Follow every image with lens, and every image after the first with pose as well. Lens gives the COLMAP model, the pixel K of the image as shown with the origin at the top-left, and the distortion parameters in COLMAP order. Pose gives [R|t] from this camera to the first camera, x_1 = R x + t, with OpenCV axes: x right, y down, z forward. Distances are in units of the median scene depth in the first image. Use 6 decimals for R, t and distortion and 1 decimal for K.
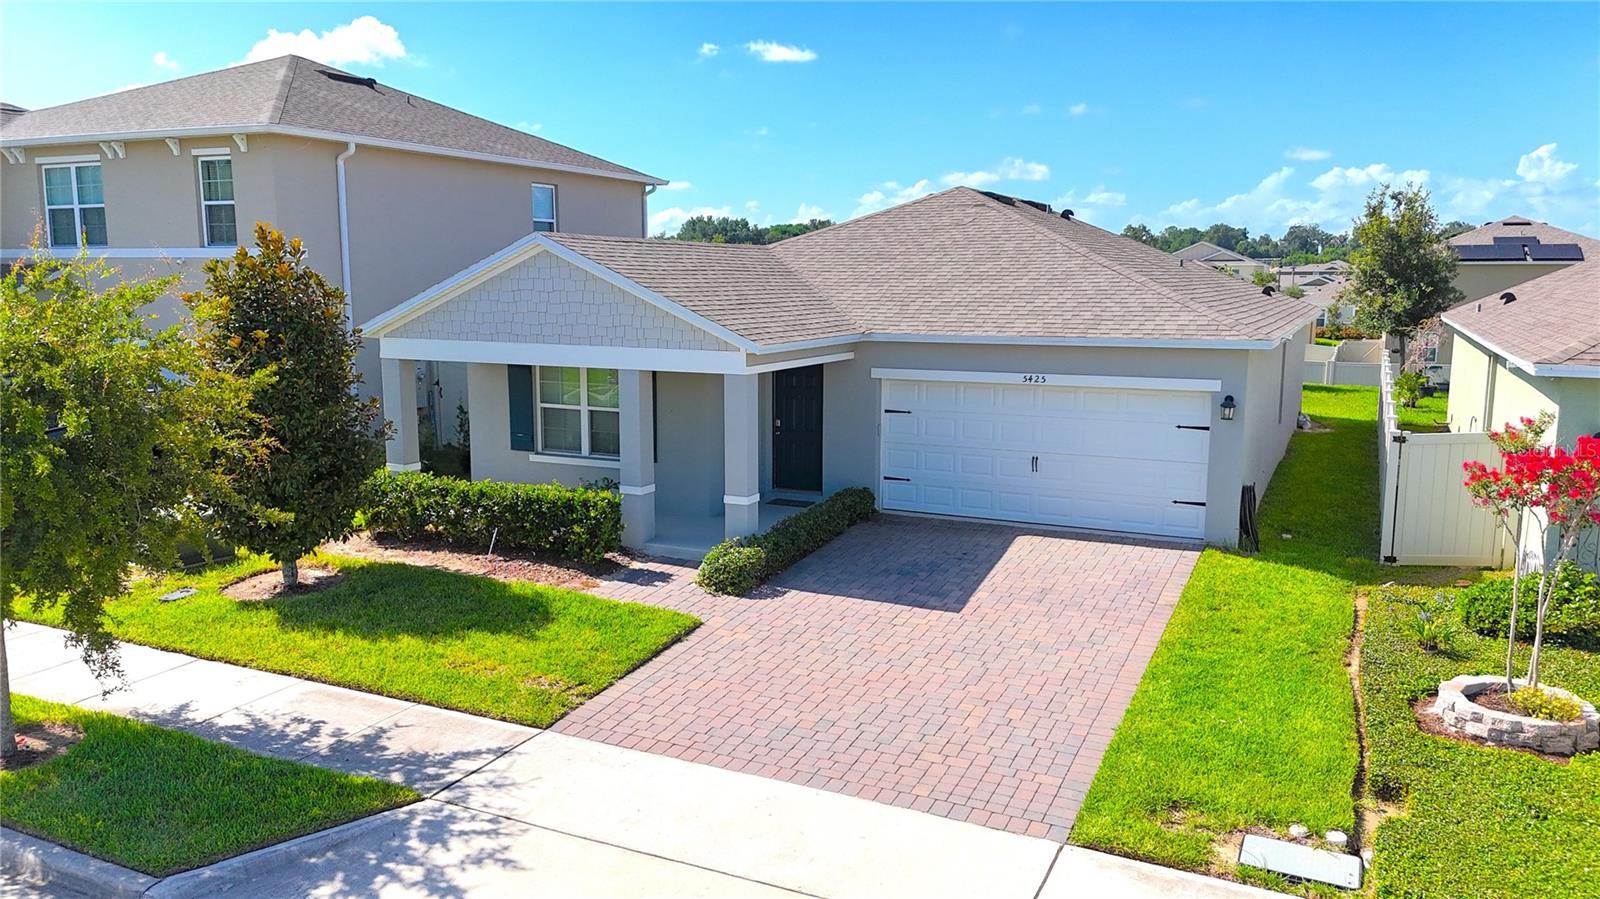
lens RADIAL K [[1187.5, 0, 800.0], [0, 1187.5, 449.5], [0, 0, 1]] dist [0.088486, -0.101539]
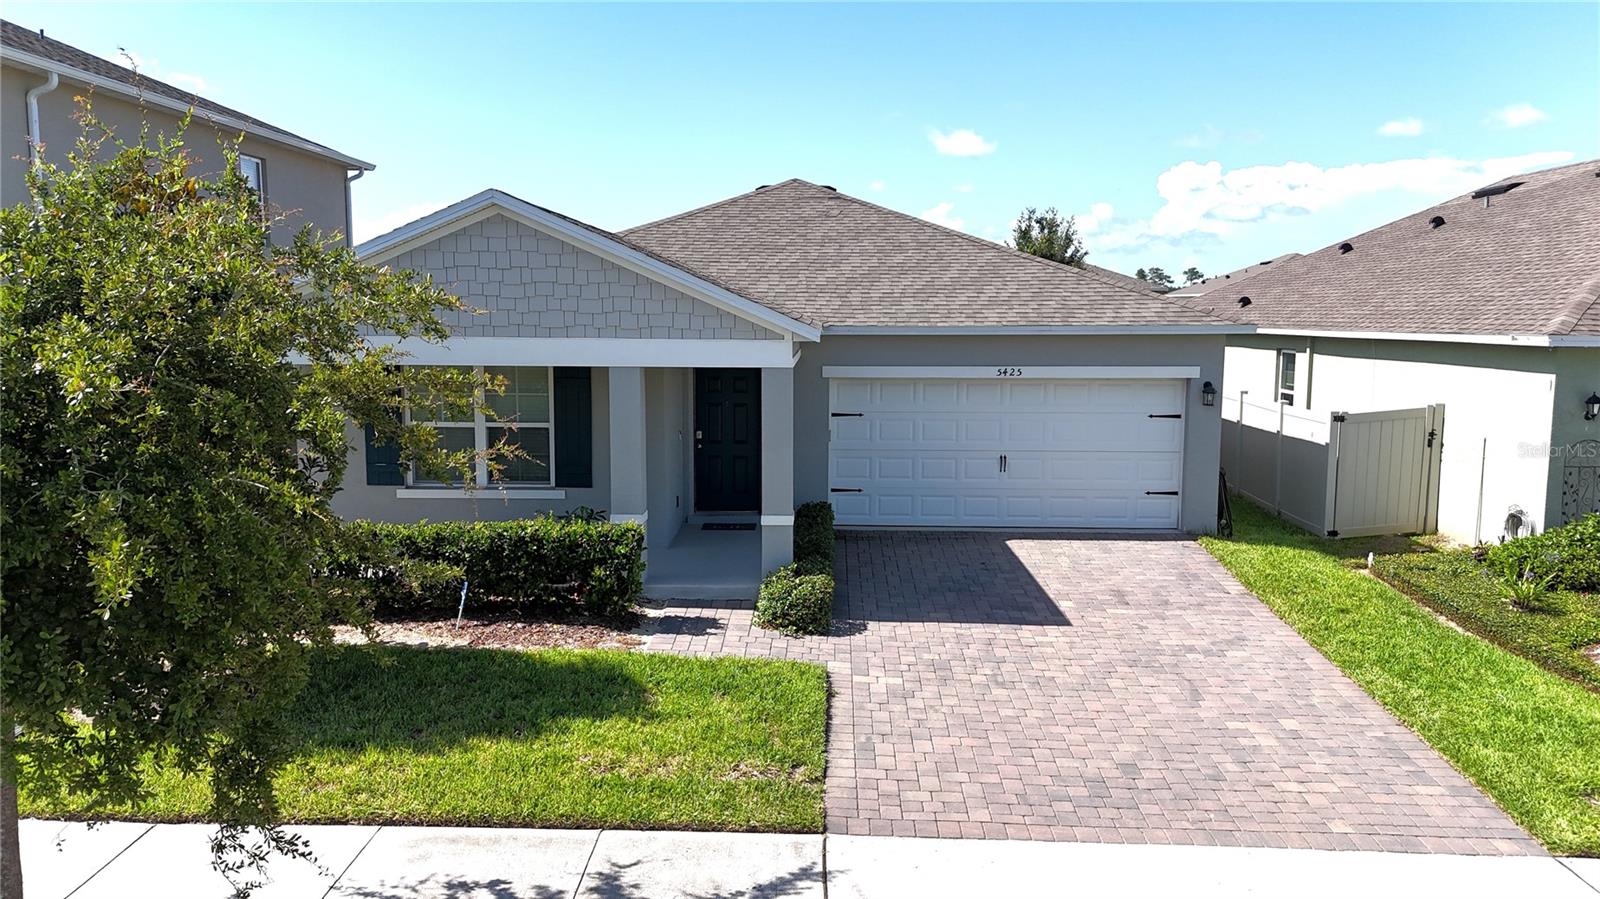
lens RADIAL K [[1187.5, 0, 800.0], [0, 1187.5, 449.5], [0, 0, 1]] dist [0.088486, -0.101539]
pose [[0.912683, -0.047510, 0.405897, -0.382631], [0.059409, 0.998093, -0.016759, 0.008436], [-0.404327, 0.039410, 0.913765, 0.245551]]
